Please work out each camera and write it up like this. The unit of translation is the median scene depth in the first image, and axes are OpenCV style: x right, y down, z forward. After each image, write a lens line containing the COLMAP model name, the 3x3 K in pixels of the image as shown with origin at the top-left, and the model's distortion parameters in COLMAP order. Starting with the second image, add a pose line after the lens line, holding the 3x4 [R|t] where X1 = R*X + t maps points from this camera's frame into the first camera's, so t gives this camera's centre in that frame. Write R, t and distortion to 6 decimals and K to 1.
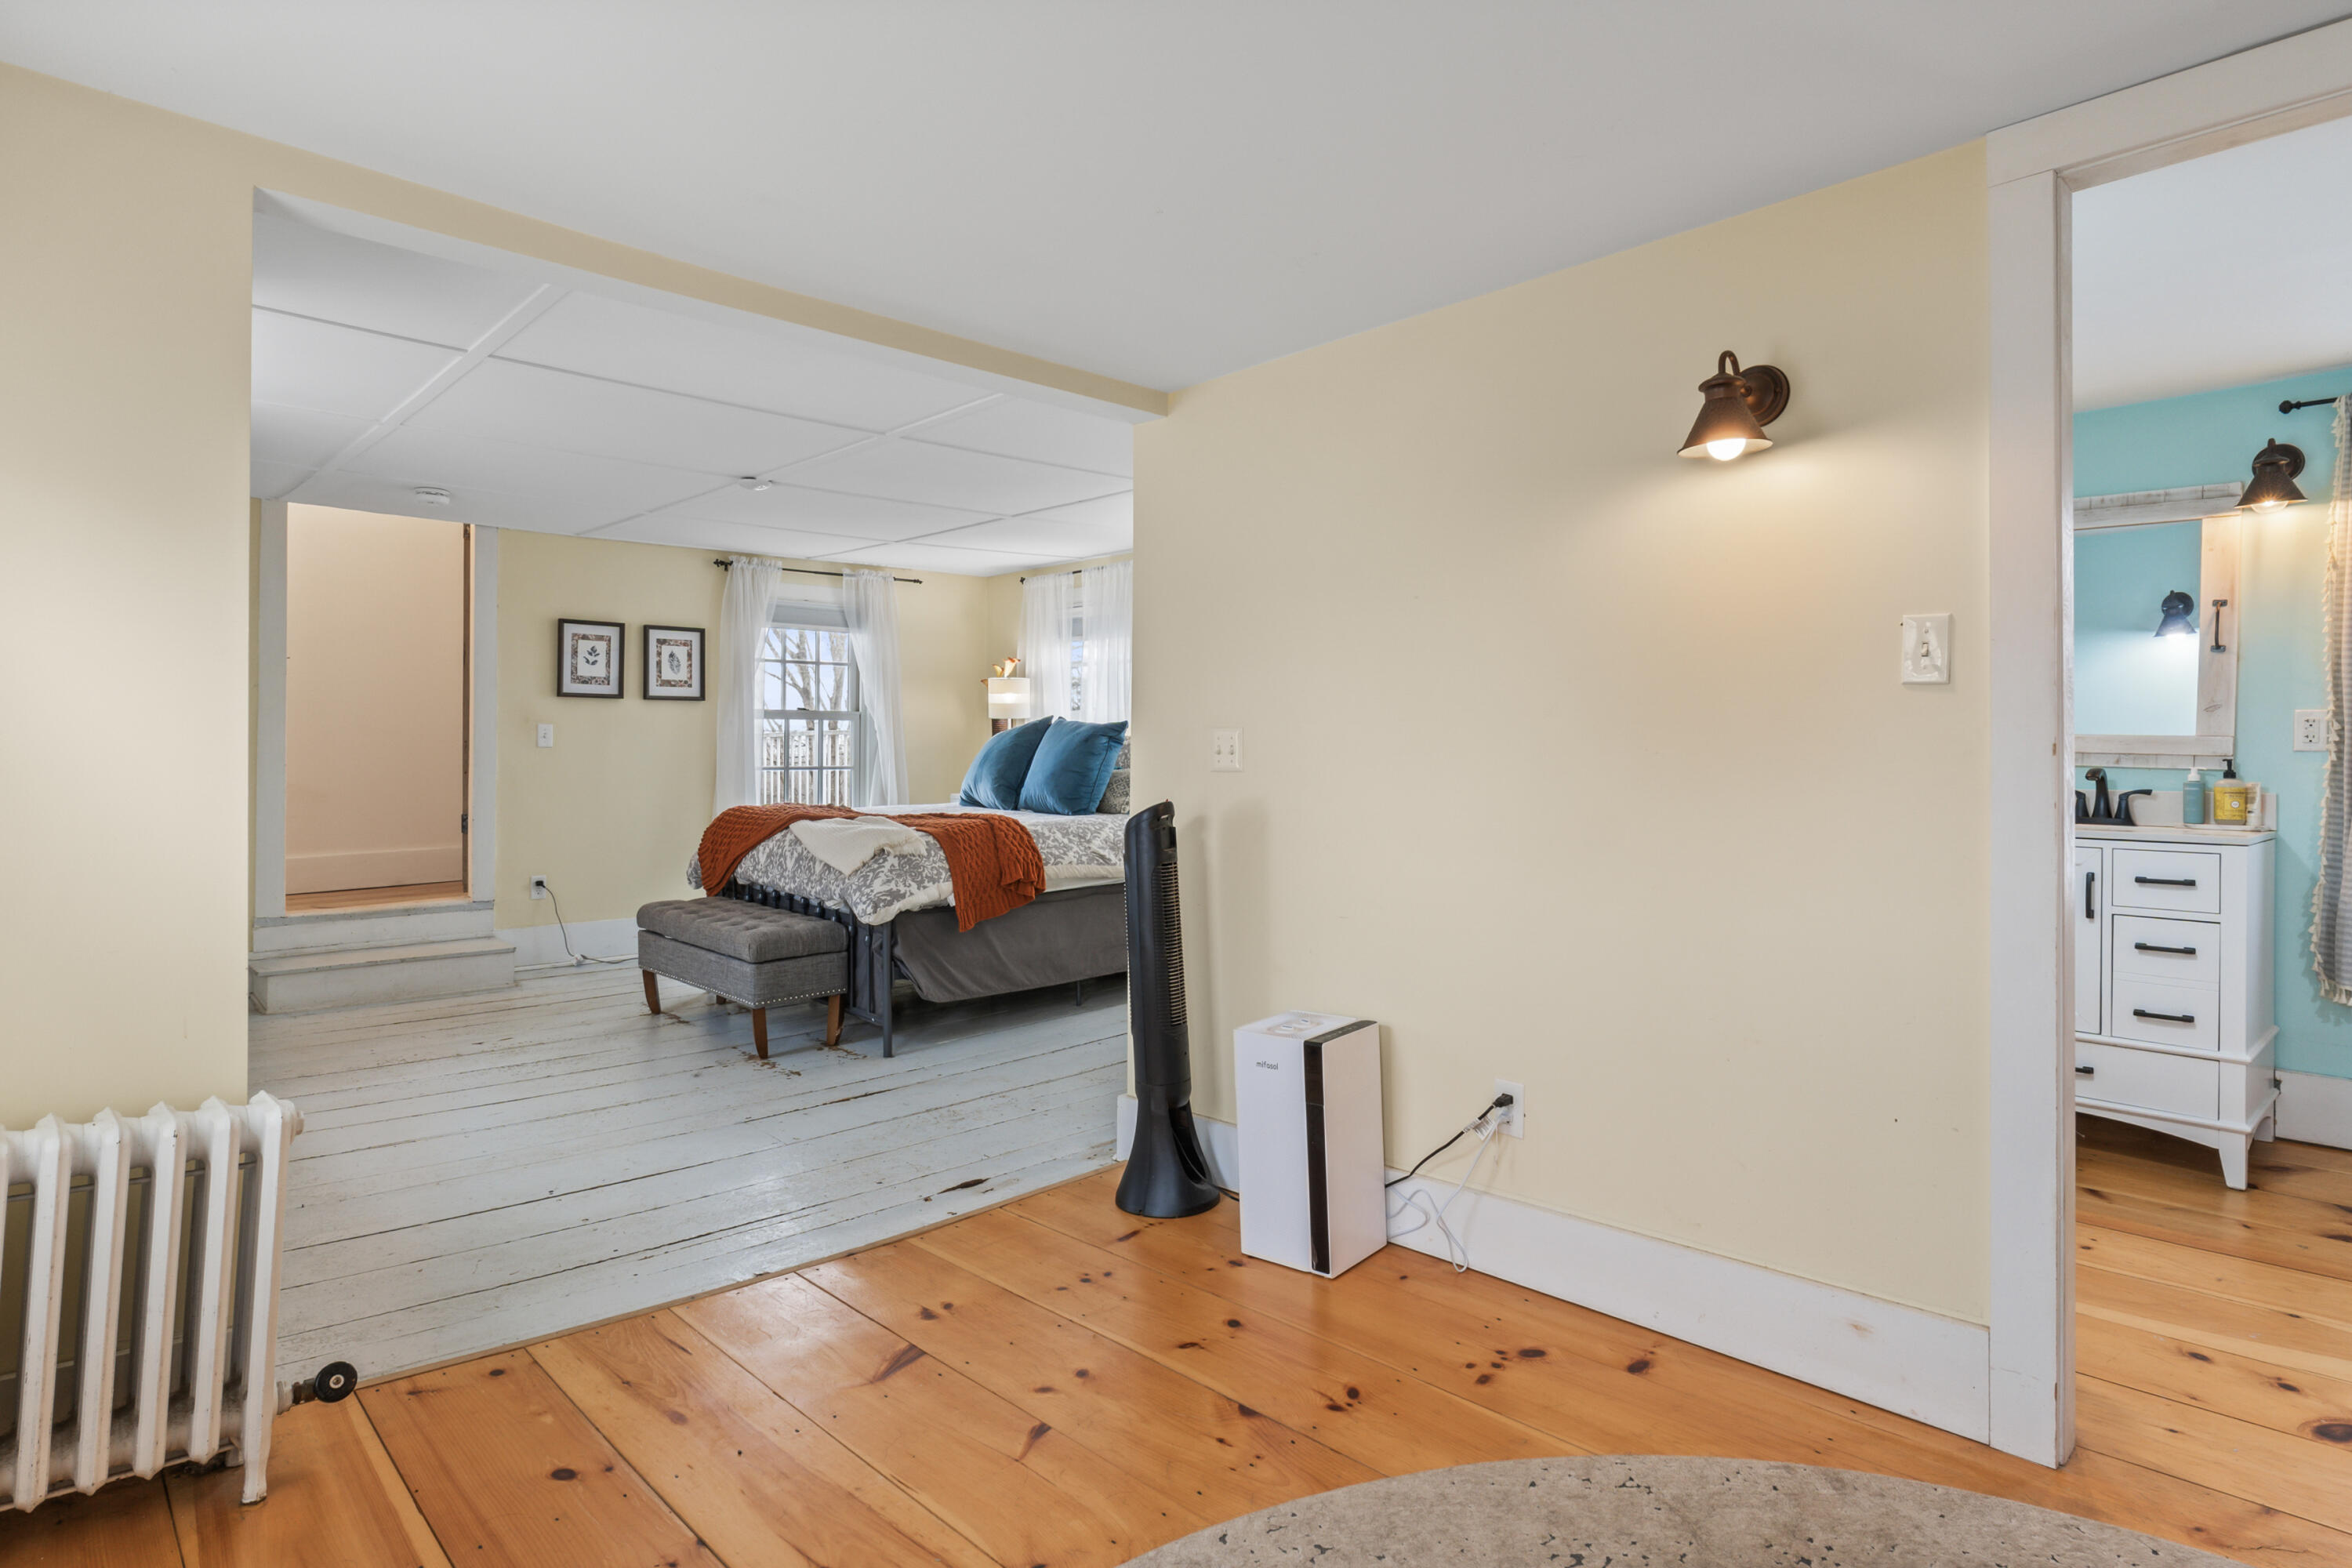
lens RADIAL K [[1289.6, 0, 1176.6], [0, 1289.6, 755.4], [0, 0, 1]] dist [0.002668, 0.000057]
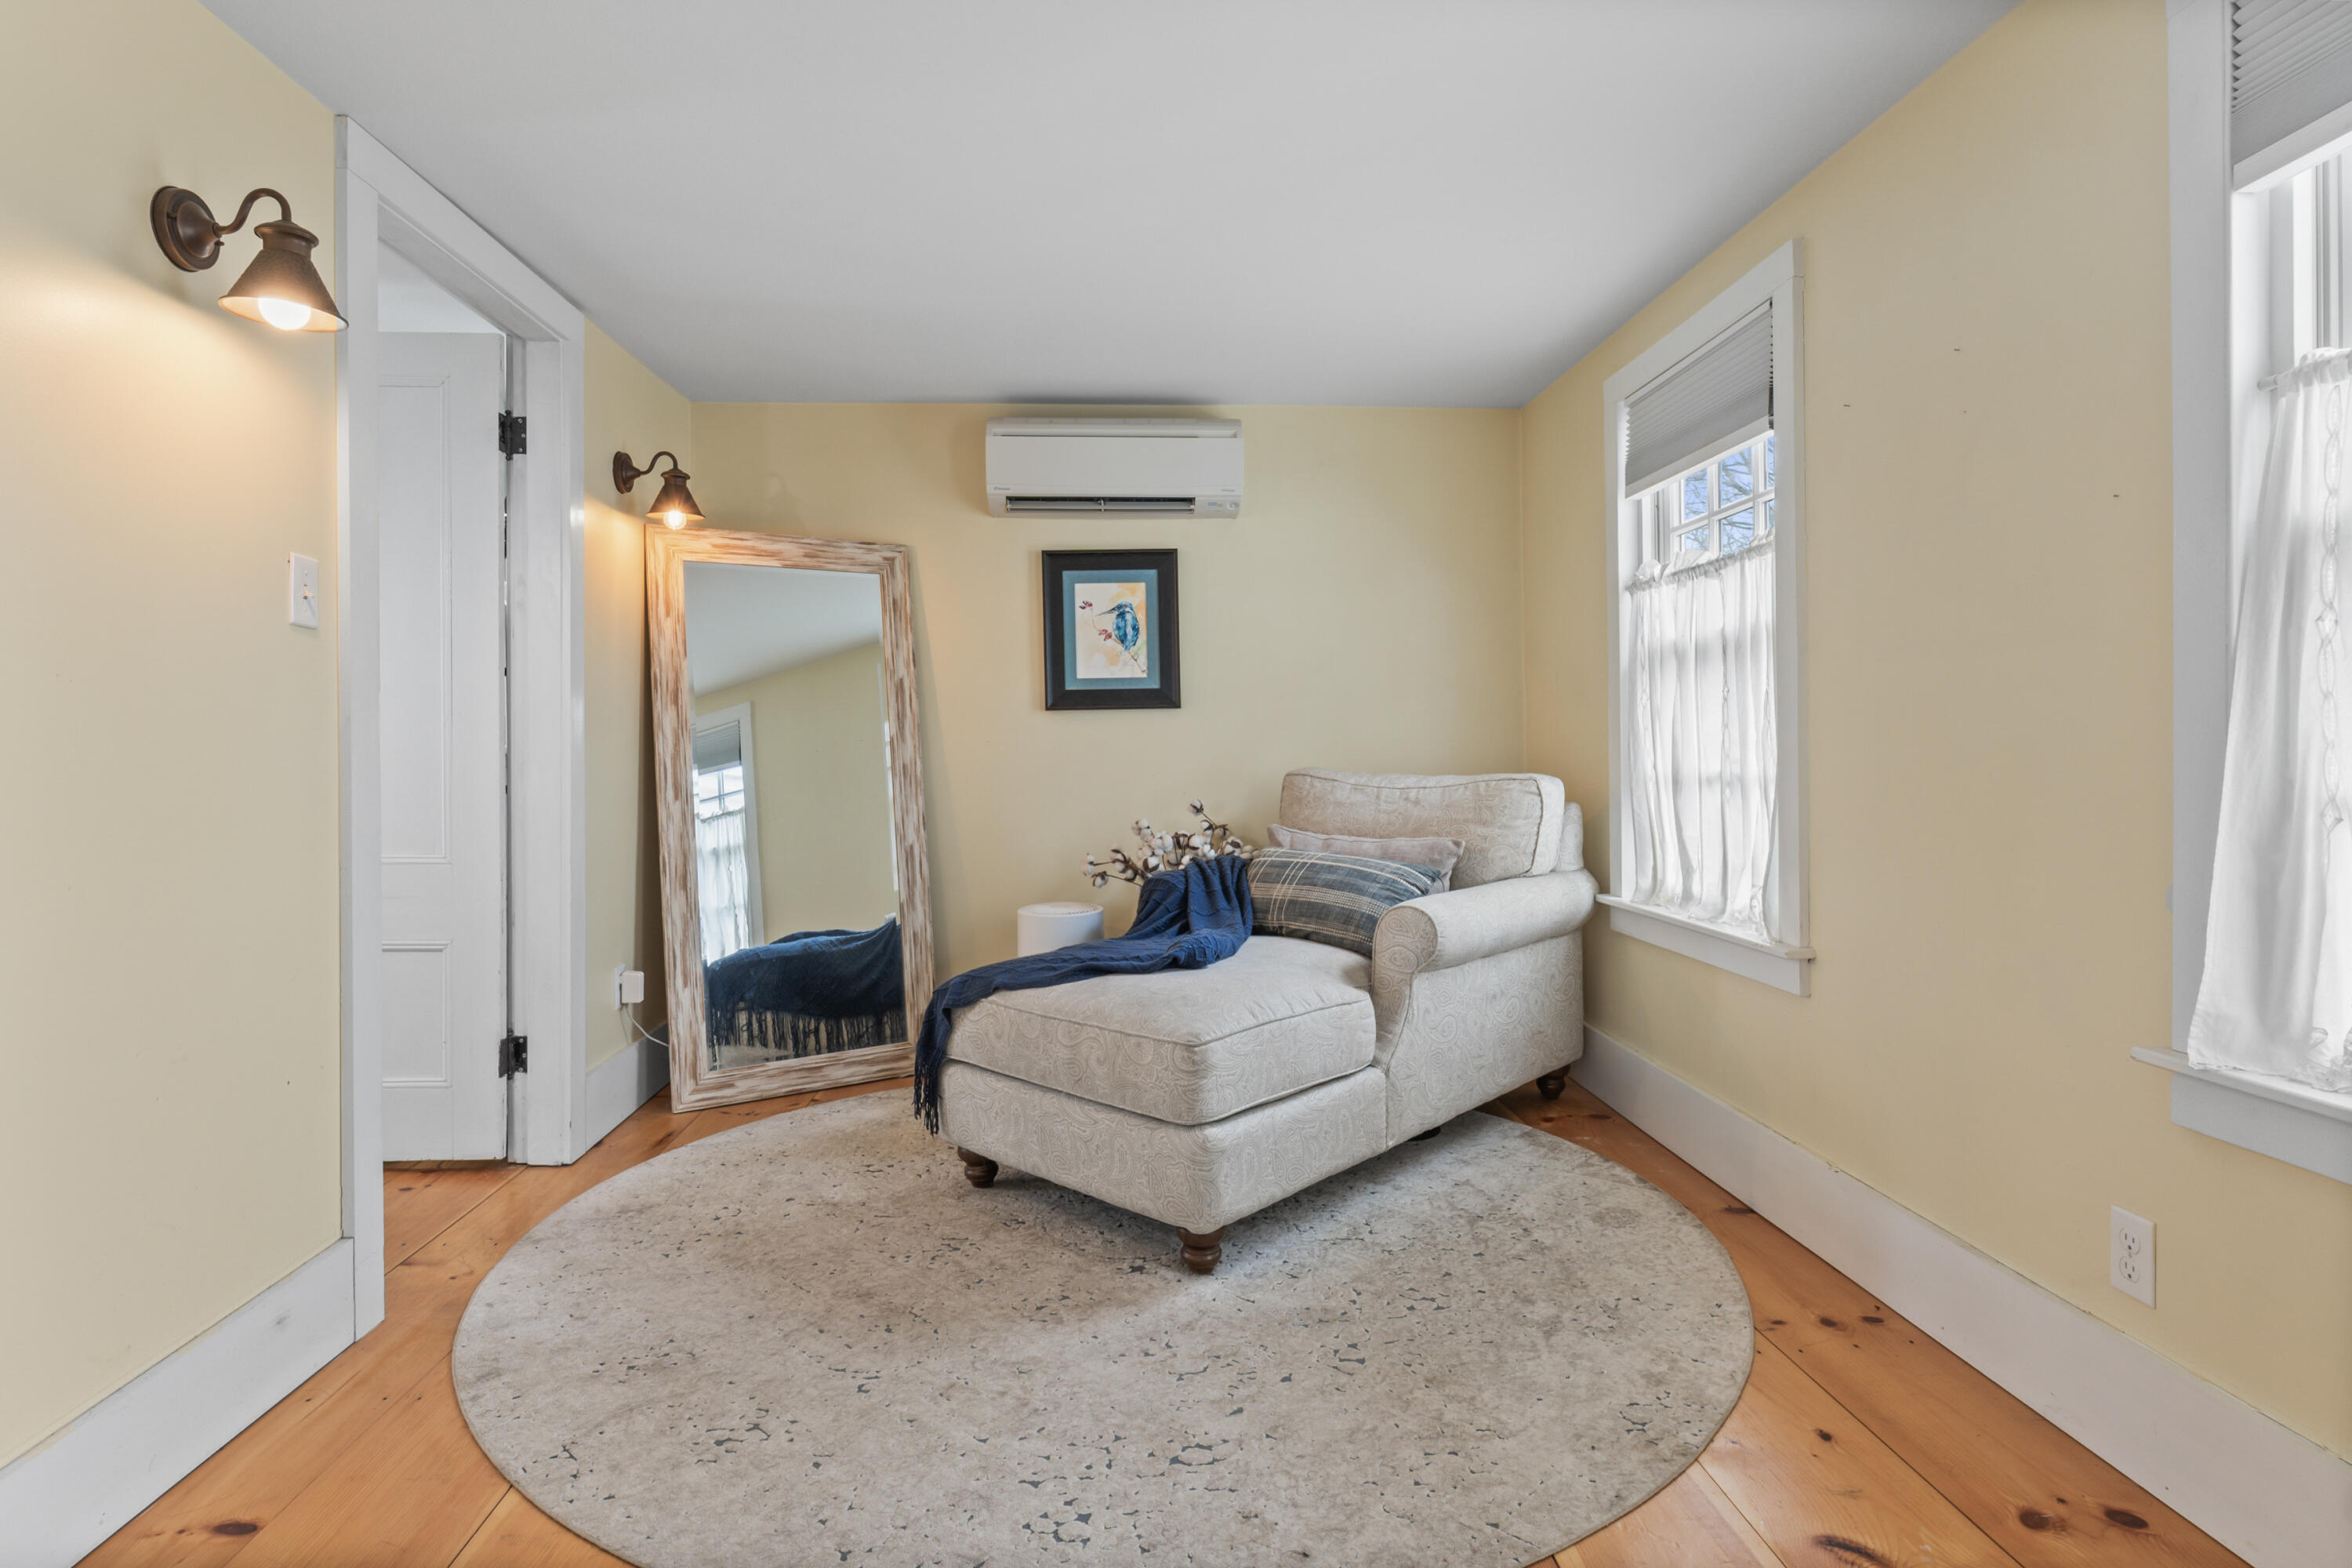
lens RADIAL K [[1289.6, 0, 1176.6], [0, 1289.6, 755.4], [0, 0, 1]] dist [0.002668, 0.000057]
pose [[-0.770782, -0.004450, 0.637083, -0.216970], [-0.002870, 0.999990, 0.003512, 0.011854], [-0.637092, 0.000879, -0.770787, 0.509384]]
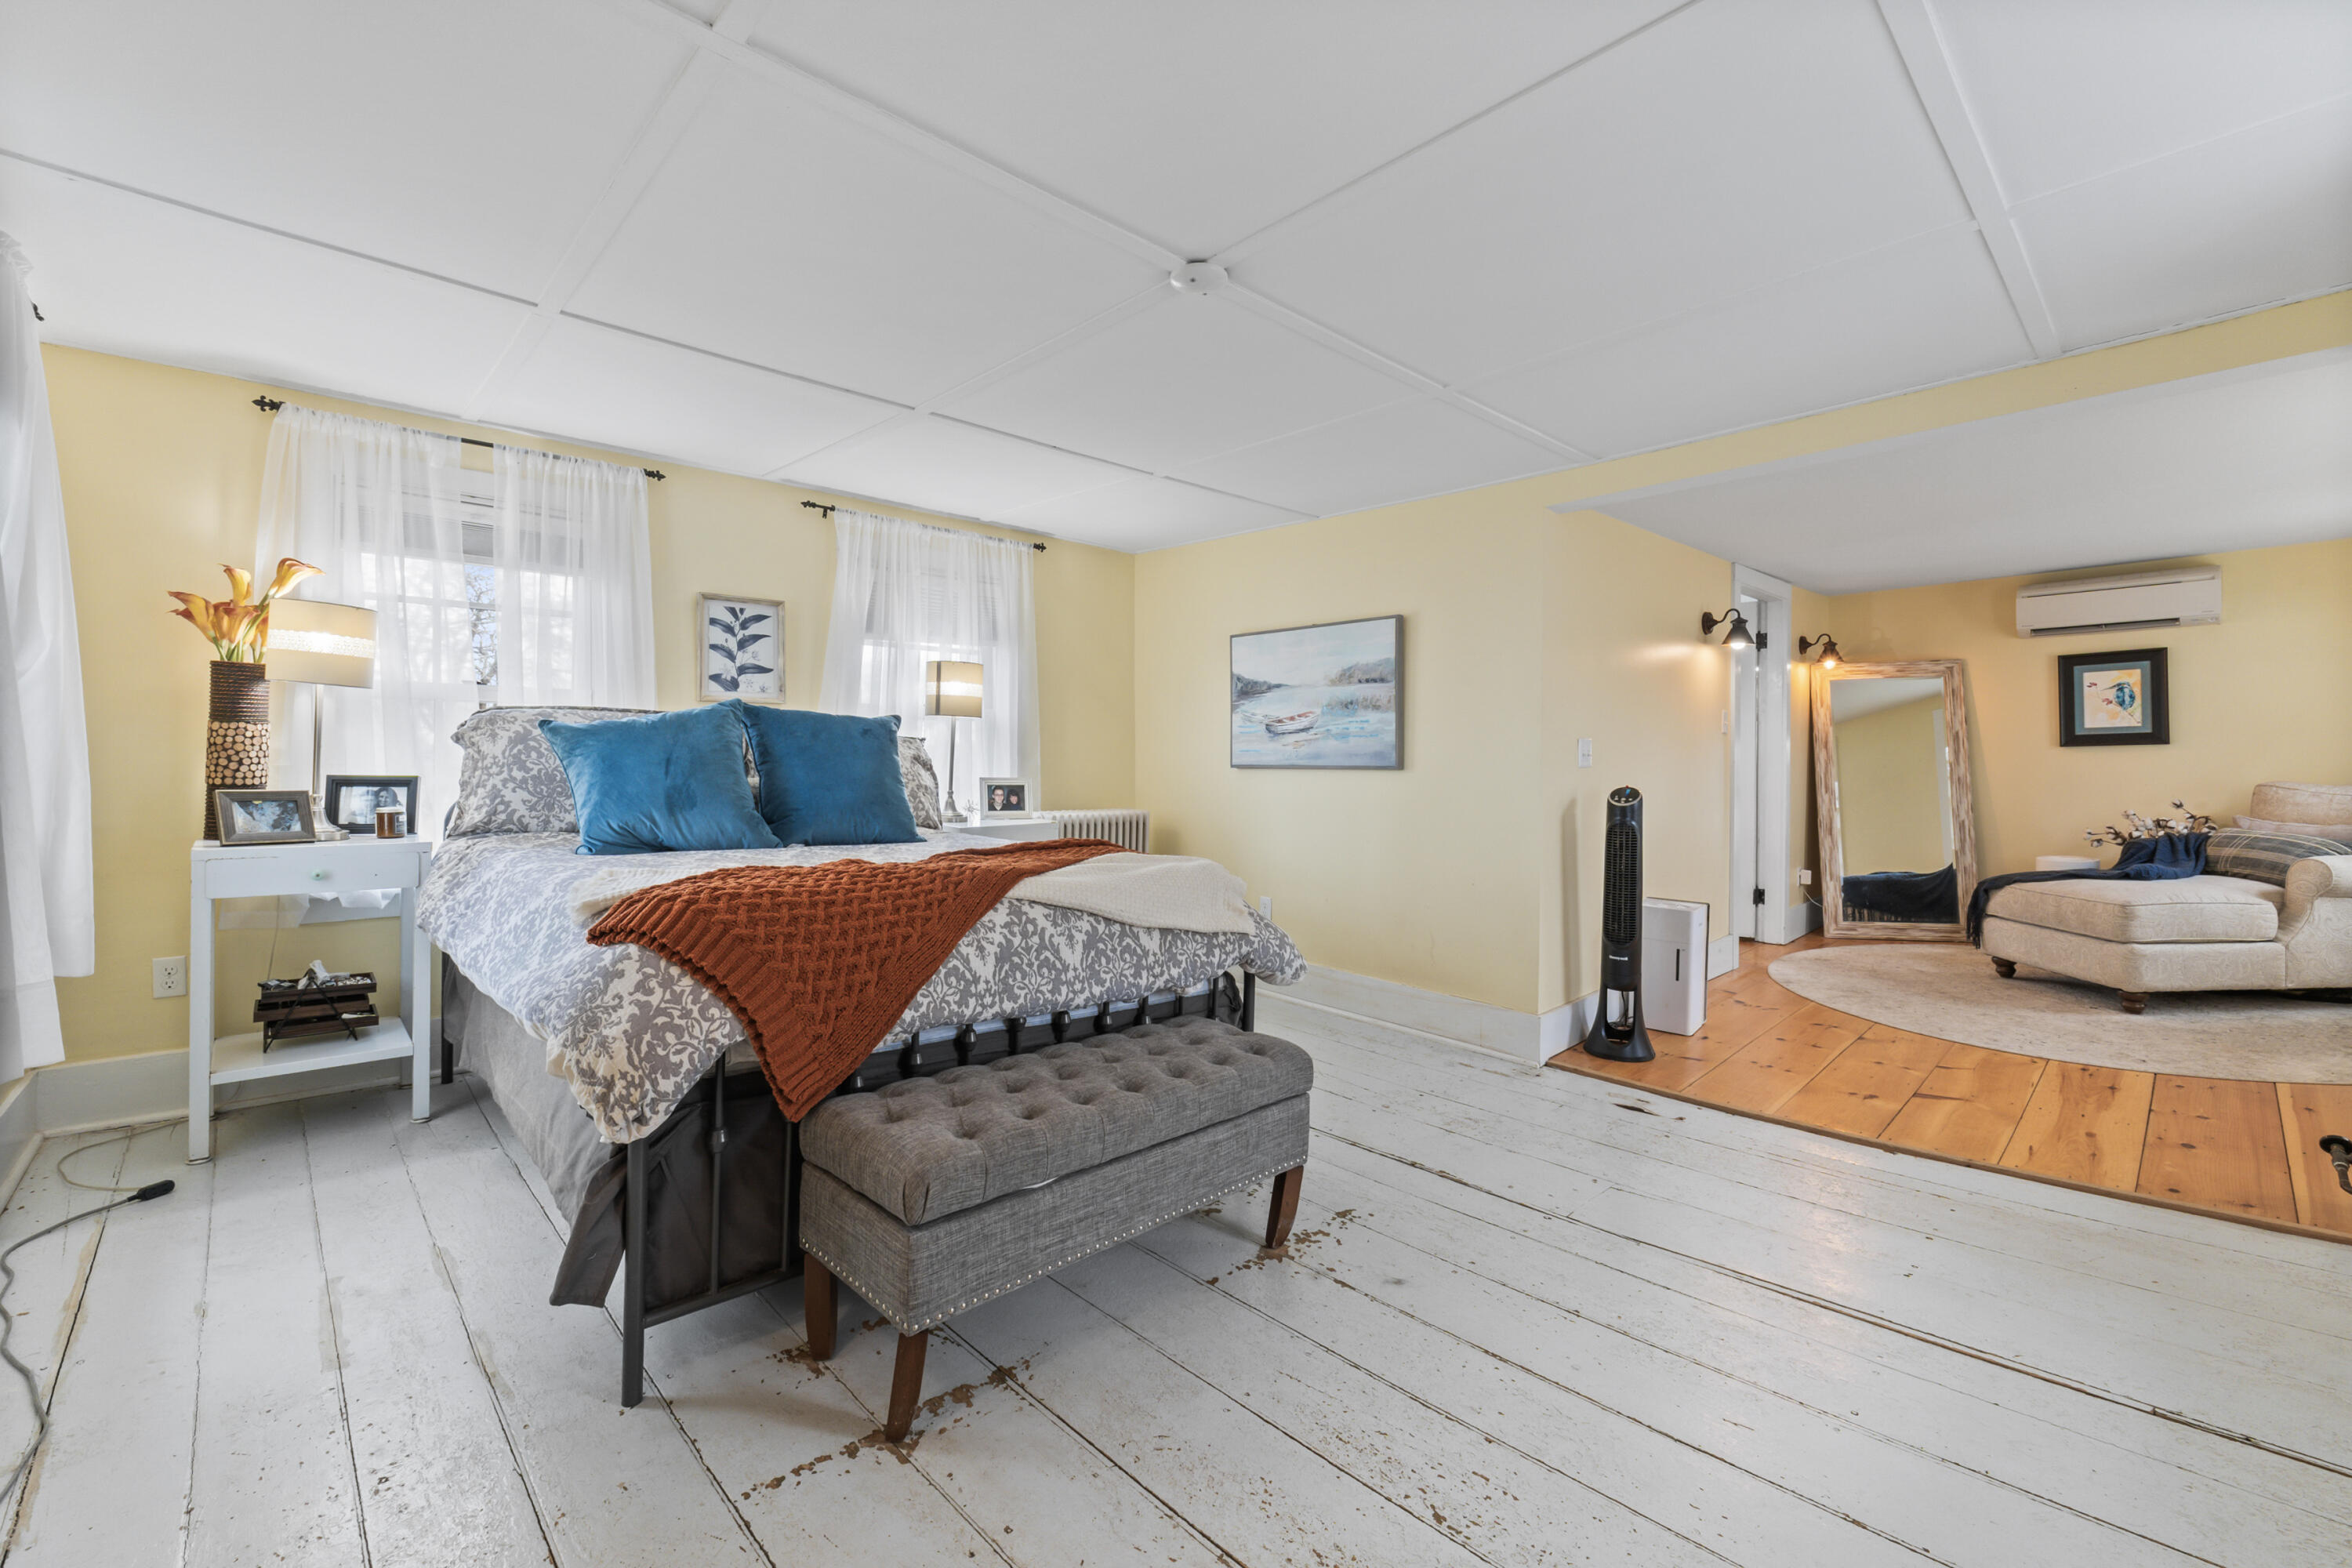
lens RADIAL K [[979.6, 0, 1175.0], [0, 979.6, 778.4], [0, 0, 1]] dist [-0.003320, -0.000311]
pose [[-0.007258, -0.018035, 0.999811, -0.660722], [0.002698, 0.999833, 0.018055, 0.000494], [-0.999970, 0.002829, -0.007208, 0.881501]]
